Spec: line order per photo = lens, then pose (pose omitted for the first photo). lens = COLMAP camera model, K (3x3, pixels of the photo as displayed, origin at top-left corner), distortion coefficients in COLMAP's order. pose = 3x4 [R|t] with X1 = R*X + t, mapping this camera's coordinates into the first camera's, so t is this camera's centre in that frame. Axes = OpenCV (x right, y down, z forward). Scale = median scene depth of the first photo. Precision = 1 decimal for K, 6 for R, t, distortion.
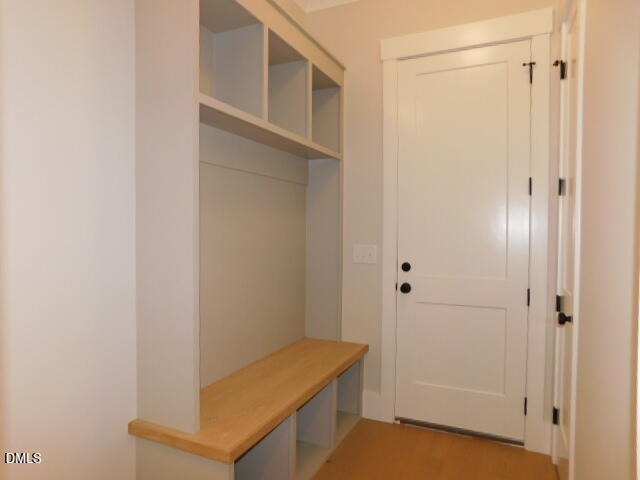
lens RADIAL K [[427.7, 0, 304.8], [0, 427.7, 237.7], [0, 0, 1]] dist [-0.034837, 0.065348]
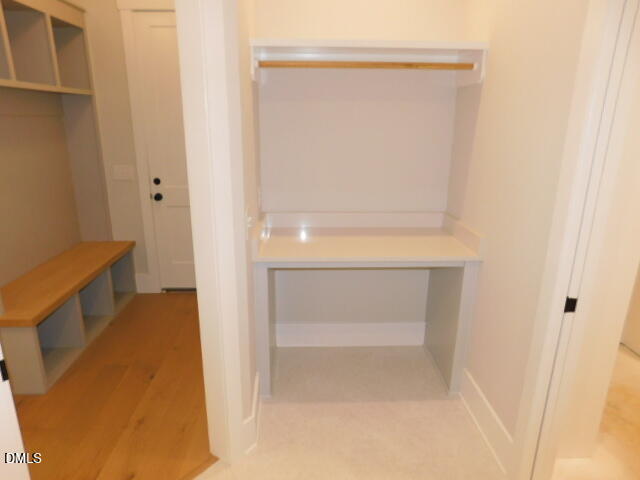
lens RADIAL K [[427.7, 0, 304.8], [0, 427.7, 237.7], [0, 0, 1]] dist [-0.034837, 0.065348]
pose [[0.885741, -0.126967, 0.446478, 0.028355], [0.006920, 0.965369, 0.260797, -0.105898], [-0.464129, -0.227909, 0.855945, -0.398166]]
